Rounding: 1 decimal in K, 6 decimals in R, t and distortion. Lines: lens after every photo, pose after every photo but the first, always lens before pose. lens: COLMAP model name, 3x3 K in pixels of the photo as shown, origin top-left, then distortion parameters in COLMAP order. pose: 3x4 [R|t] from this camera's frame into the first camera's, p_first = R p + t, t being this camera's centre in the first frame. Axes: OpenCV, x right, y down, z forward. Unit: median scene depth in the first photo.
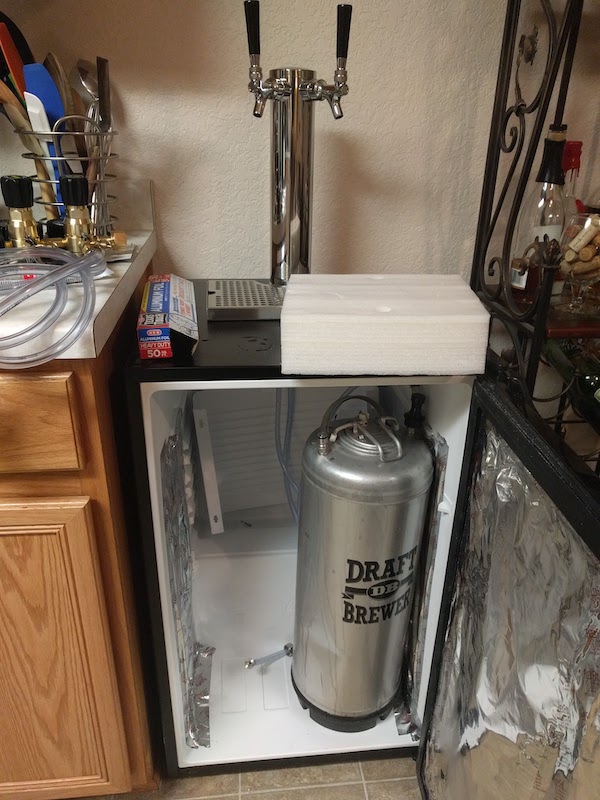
lens RADIAL K [[610.8, 0, 300.0], [0, 610.8, 400.0], [0, 0, 1]] dist [-0.000307, 0.012384]
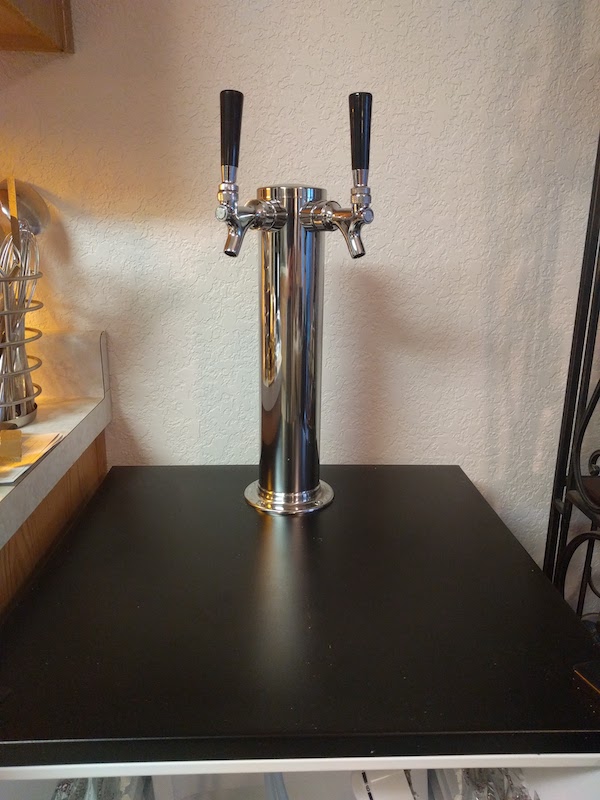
lens RADIAL K [[610.8, 0, 300.0], [0, 610.8, 400.0], [0, 0, 1]] dist [-0.000307, 0.012384]
pose [[0.997802, 0.011814, -0.065200, 0.038323], [-0.022268, 0.986536, -0.162021, -0.172557], [0.062408, 0.163116, 0.984631, 0.323154]]
